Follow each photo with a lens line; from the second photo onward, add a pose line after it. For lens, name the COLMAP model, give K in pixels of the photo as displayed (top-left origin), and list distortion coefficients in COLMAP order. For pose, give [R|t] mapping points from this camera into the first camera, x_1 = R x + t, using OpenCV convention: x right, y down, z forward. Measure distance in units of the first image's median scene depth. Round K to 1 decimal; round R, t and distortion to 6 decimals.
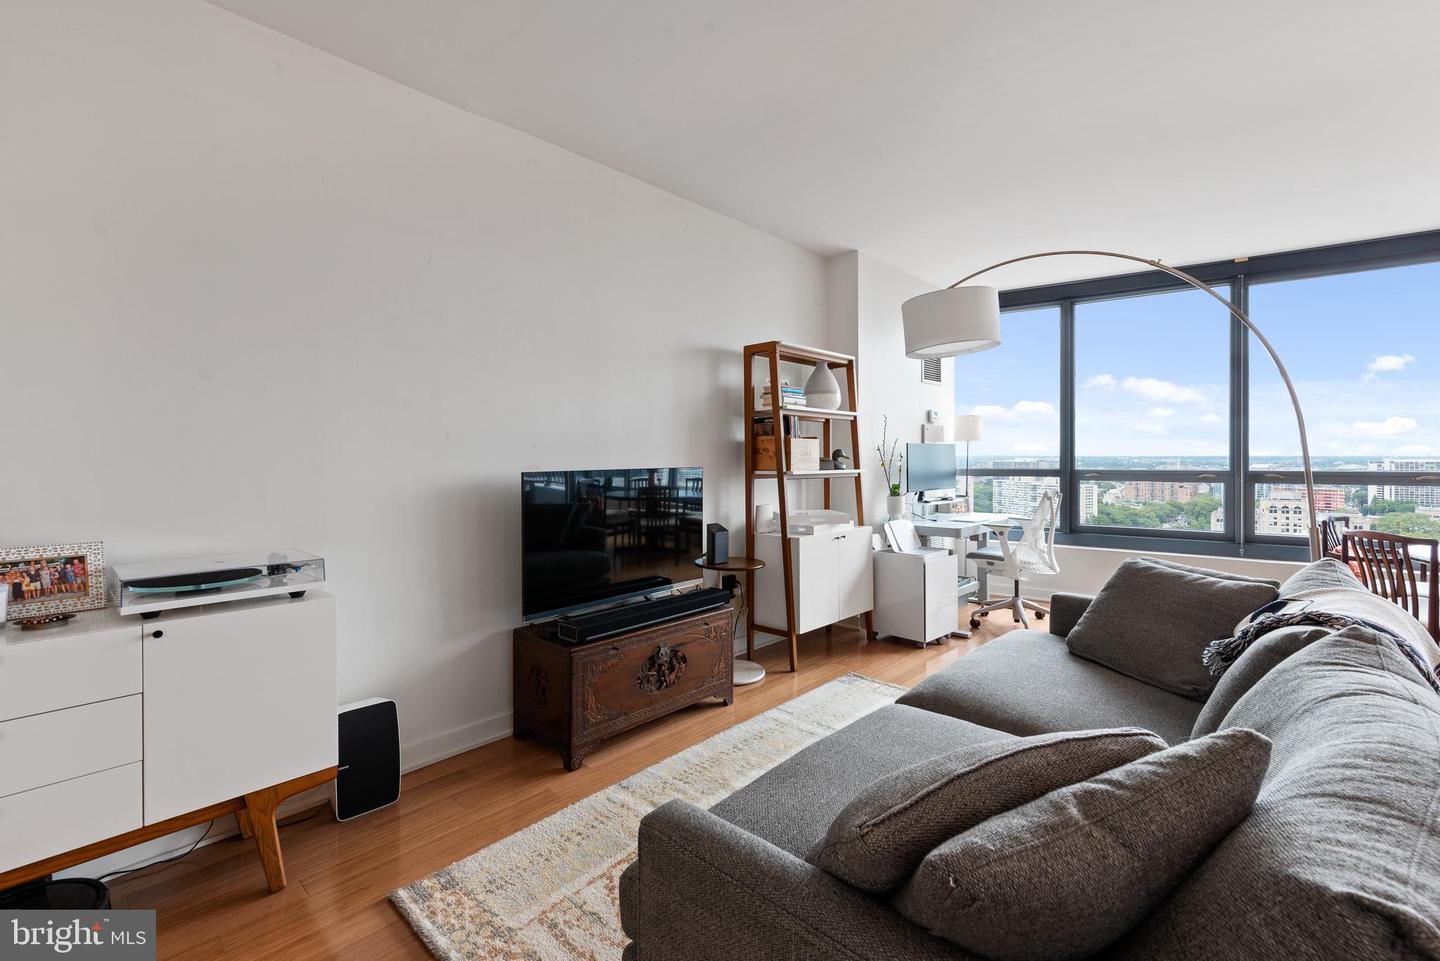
lens RADIAL K [[627.0, 0, 726.9], [0, 627.0, 461.8], [0, 0, 1]] dist [0.002070, 0.000221]
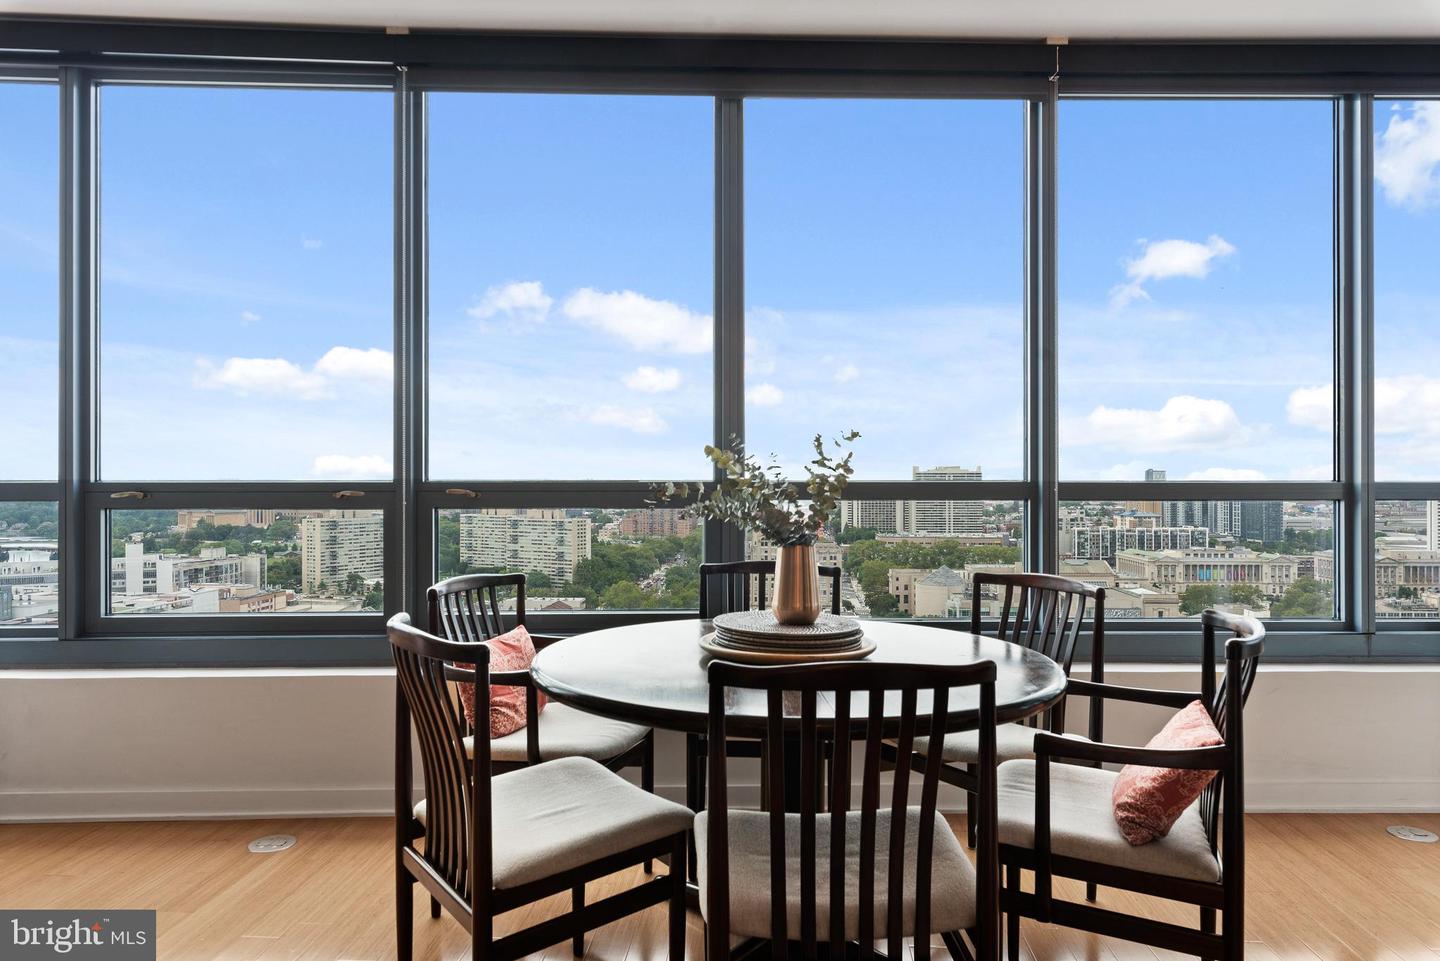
lens RADIAL K [[944.0, 0, 729.9], [0, 944.0, 478.6], [0, 0, 1]] dist [0.000211, 0.000879]
pose [[0.779522, 0.004219, 0.626360, 0.684335], [0.002251, 0.999952, -0.009537, 0.023795], [-0.626370, 0.008844, 0.779476, 0.355323]]
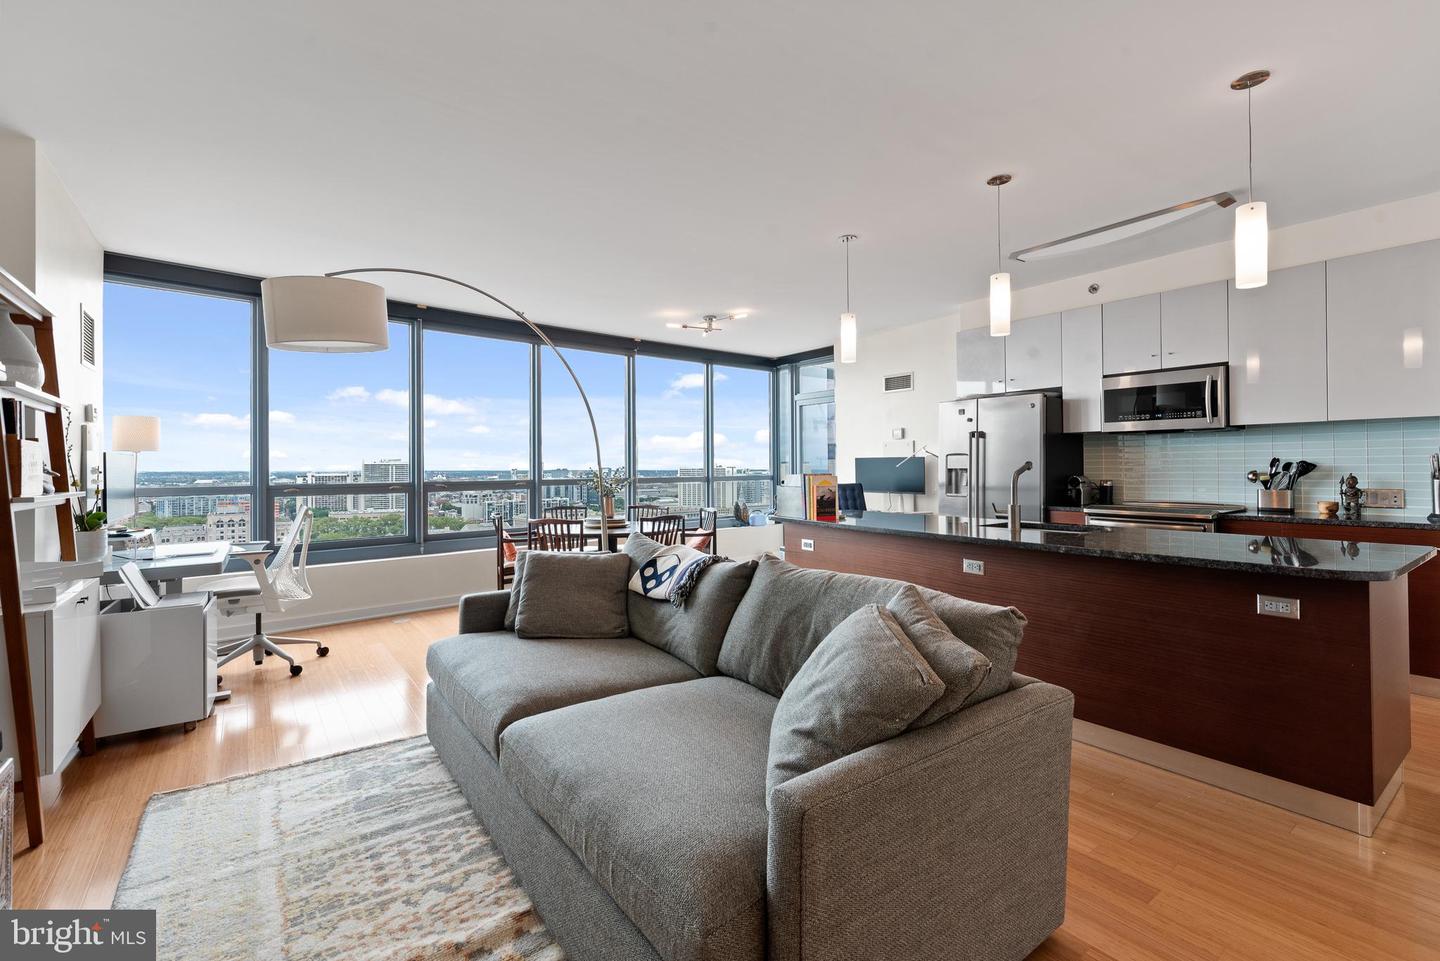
lens RADIAL K [[644.1, 0, 720.7], [0, 644.1, 462.5], [0, 0, 1]] dist [0.004364, 0.000351]
pose [[0.190359, 0.009000, 0.981673, -0.336434], [0.013780, 0.999835, -0.011839, -0.001100], [-0.981618, 0.015781, 0.190204, 0.247677]]
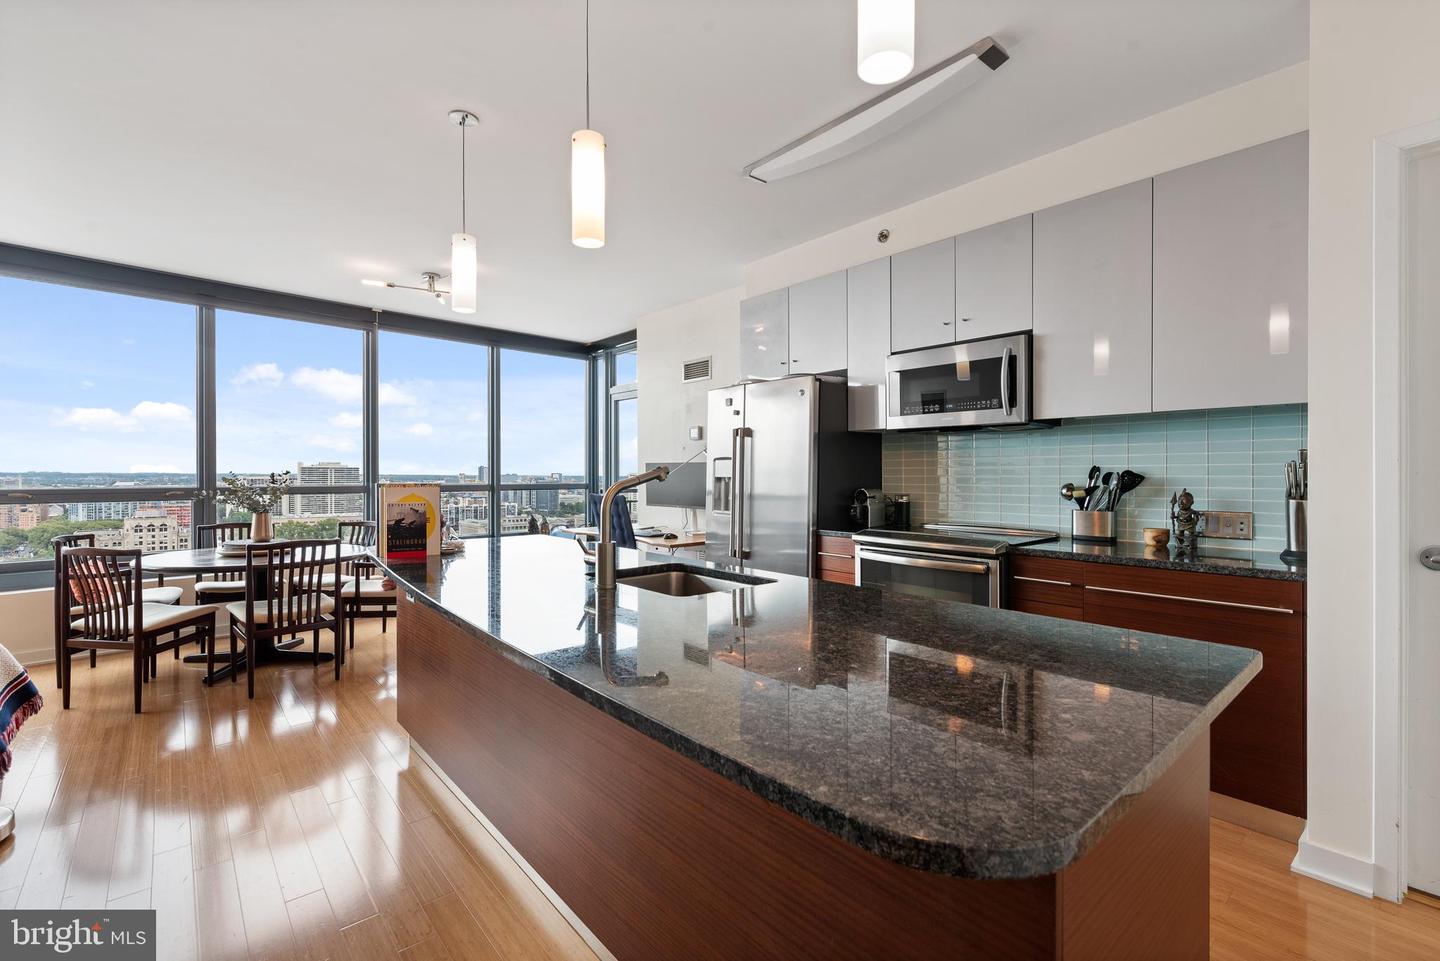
lens RADIAL K [[632.6, 0, 723.4], [0, 632.6, 476.3], [0, 0, 1]] dist [0.002375, -0.000076]
pose [[0.110484, -0.000836, 0.993878, 0.106070], [0.005427, 0.999985, 0.000238, 0.000825], [-0.993863, 0.005368, 0.110487, -0.106320]]
